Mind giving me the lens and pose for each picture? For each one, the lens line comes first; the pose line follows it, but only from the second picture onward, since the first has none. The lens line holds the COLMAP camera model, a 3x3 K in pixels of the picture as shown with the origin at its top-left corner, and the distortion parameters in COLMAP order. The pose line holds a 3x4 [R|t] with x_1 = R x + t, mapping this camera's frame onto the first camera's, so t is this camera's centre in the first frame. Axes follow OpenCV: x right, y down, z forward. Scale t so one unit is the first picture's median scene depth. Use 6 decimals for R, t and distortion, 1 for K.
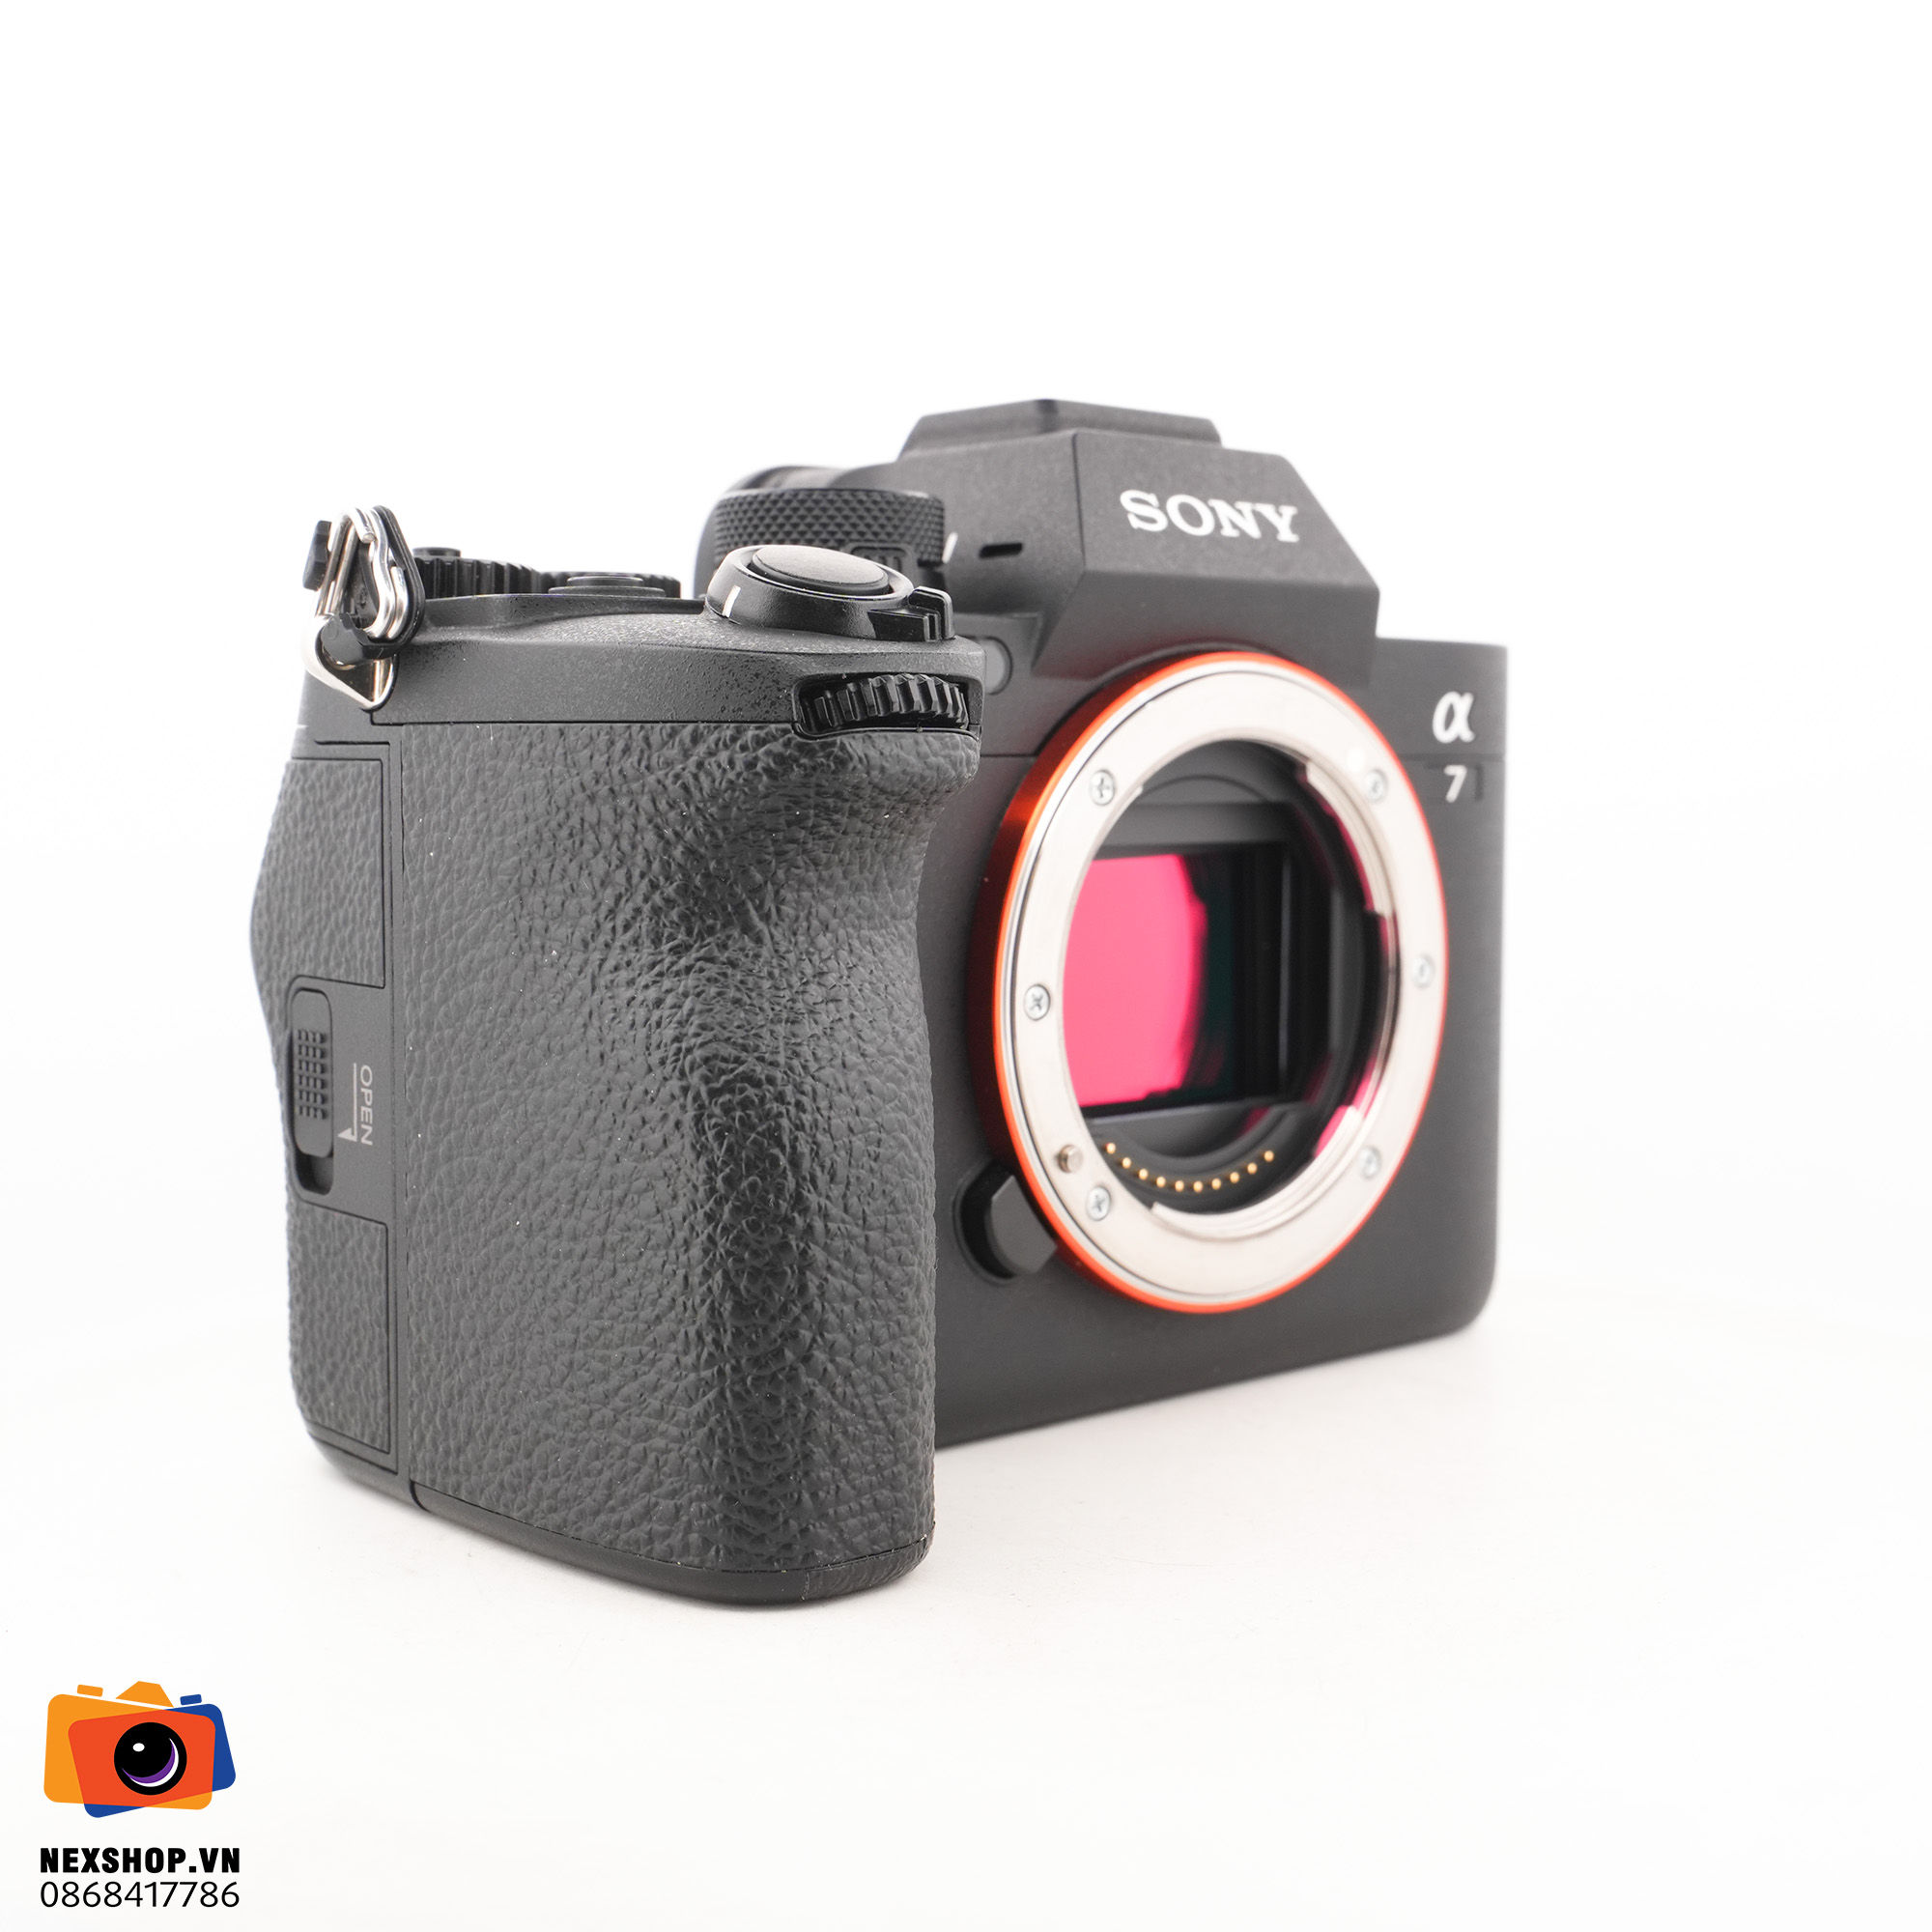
lens RADIAL K [[2724.7, 0, 957.9], [0, 2724.7, 975.3], [0, 0, 1]] dist [-0.023985, 0.000000]
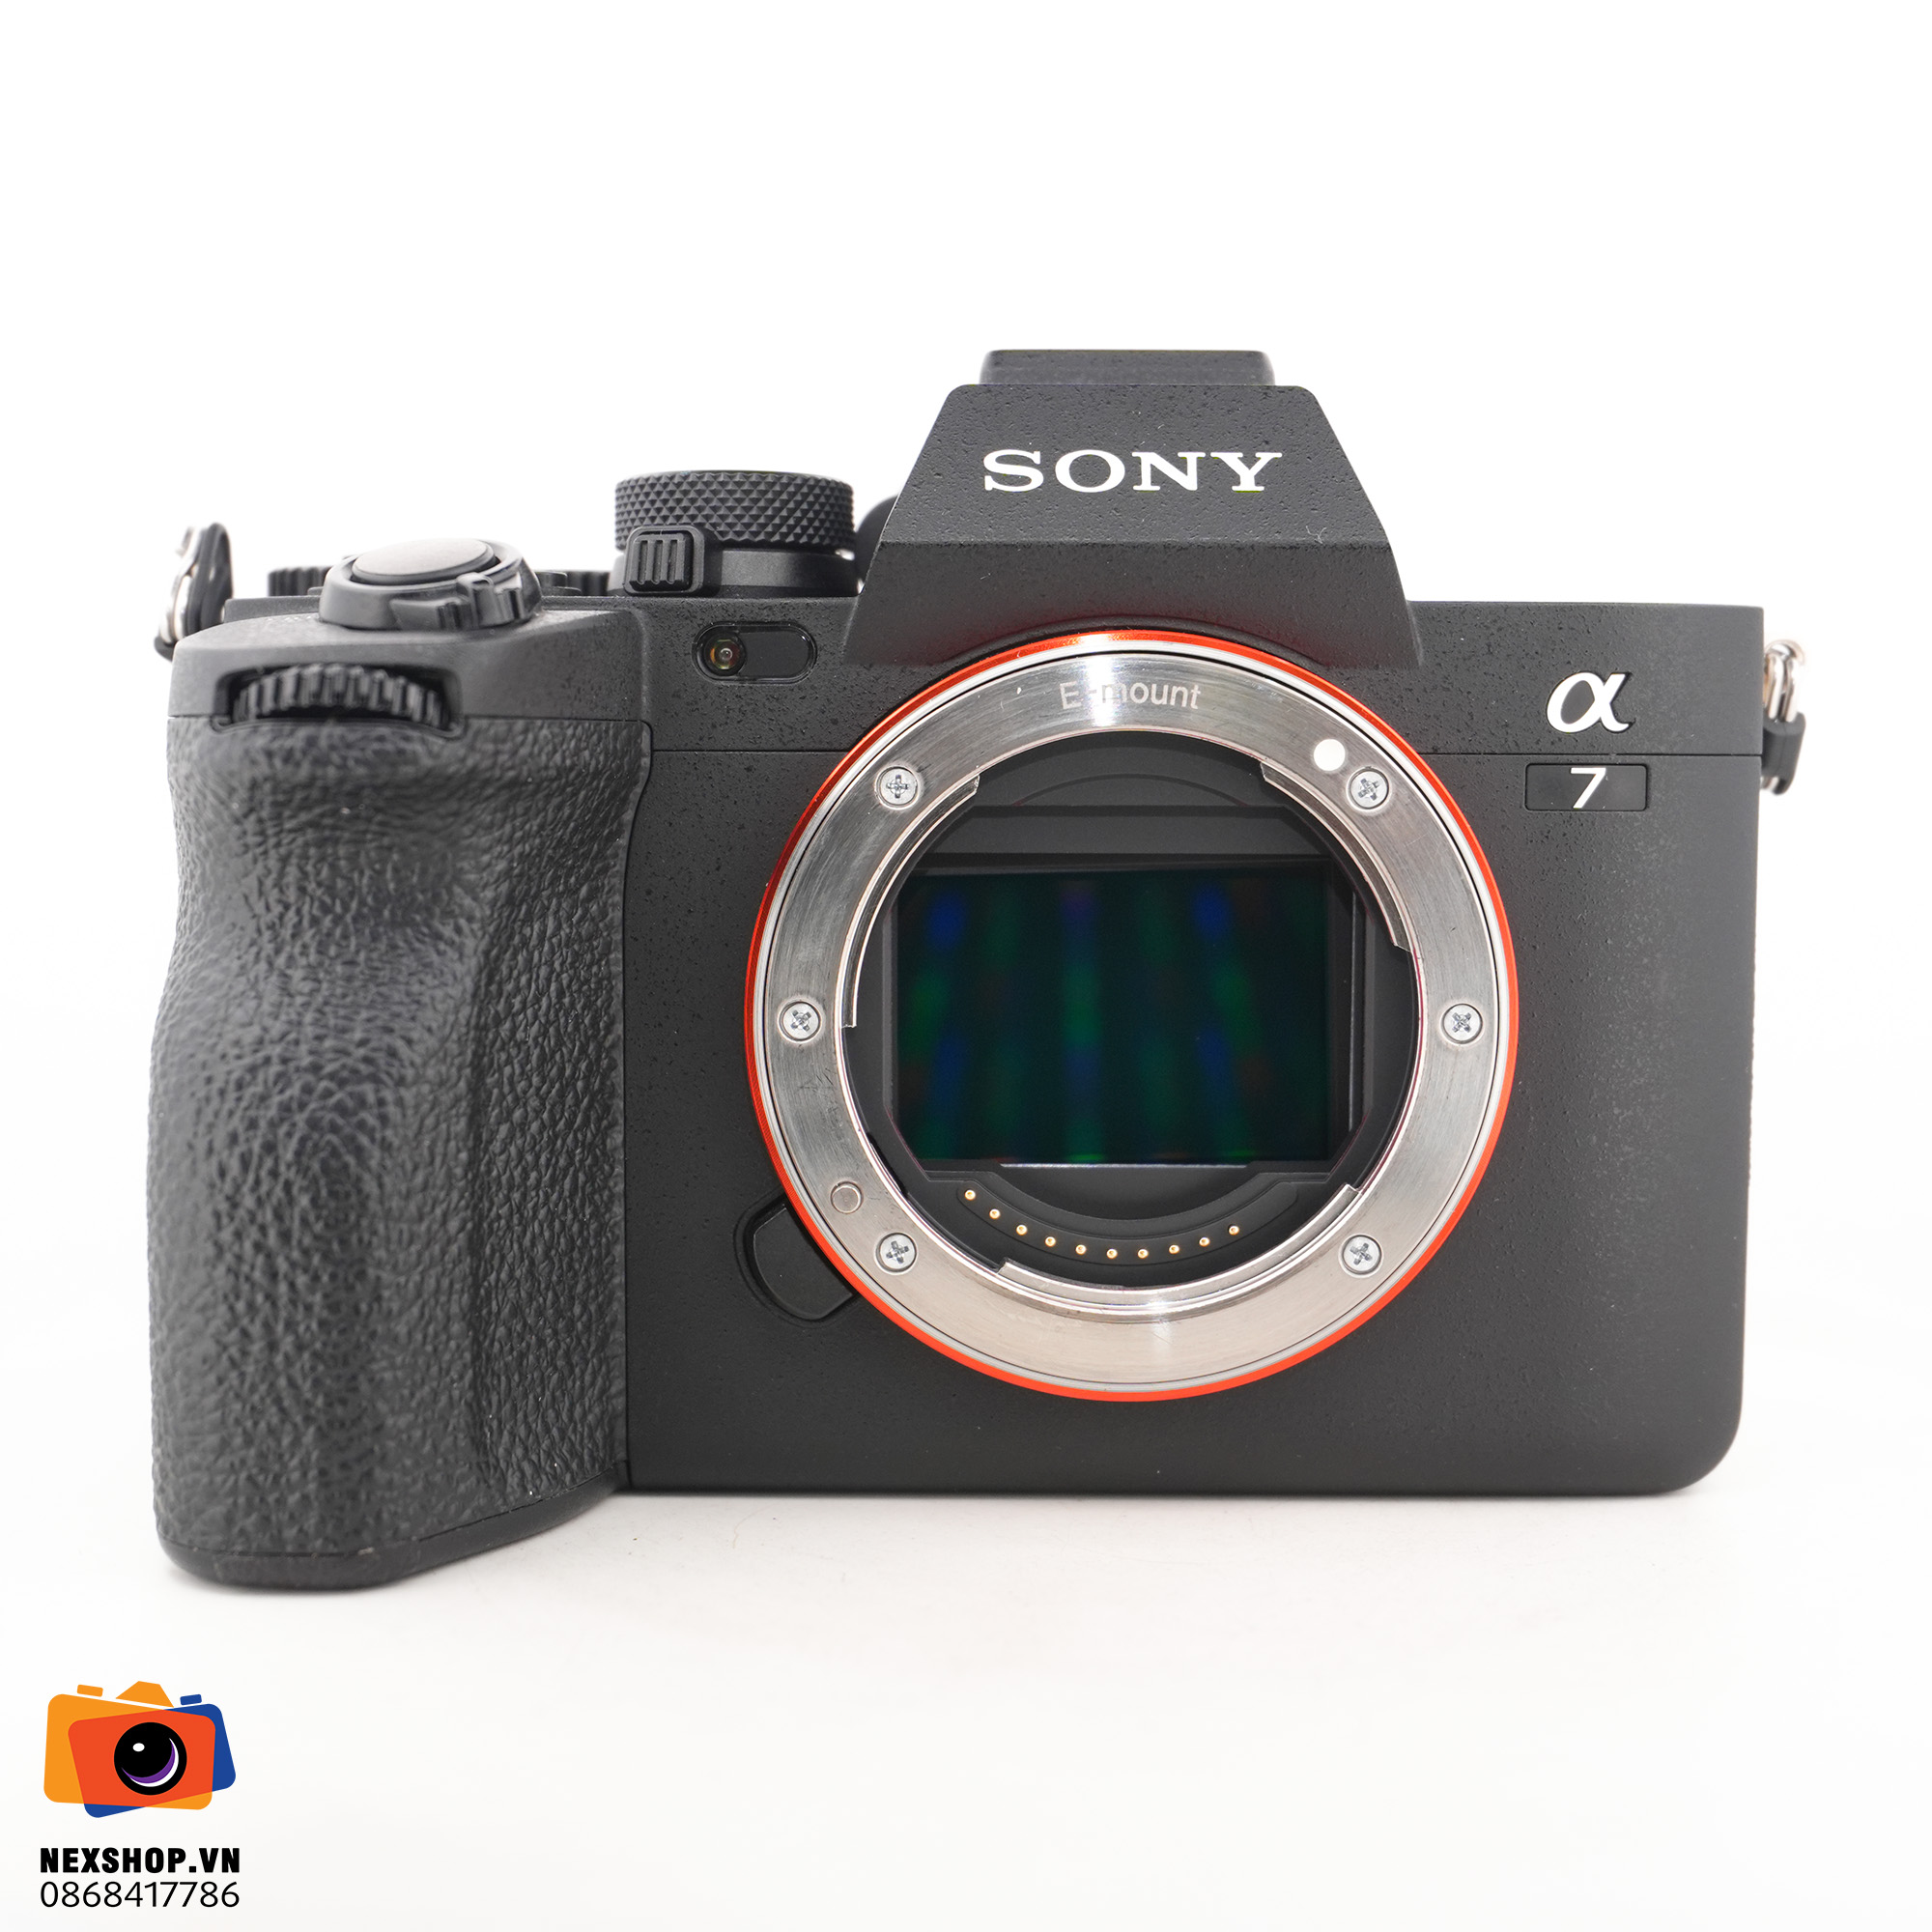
lens RADIAL K [[2724.7, 0, 967.6], [0, 2724.7, 964.7], [0, 0, 1]] dist [-0.023985, 0.000000]
pose [[0.758485, 0.049814, -0.649784, 0.610483], [-0.057279, 0.998311, 0.009673, -0.018728], [0.649169, 0.029882, 0.760057, 0.319505]]
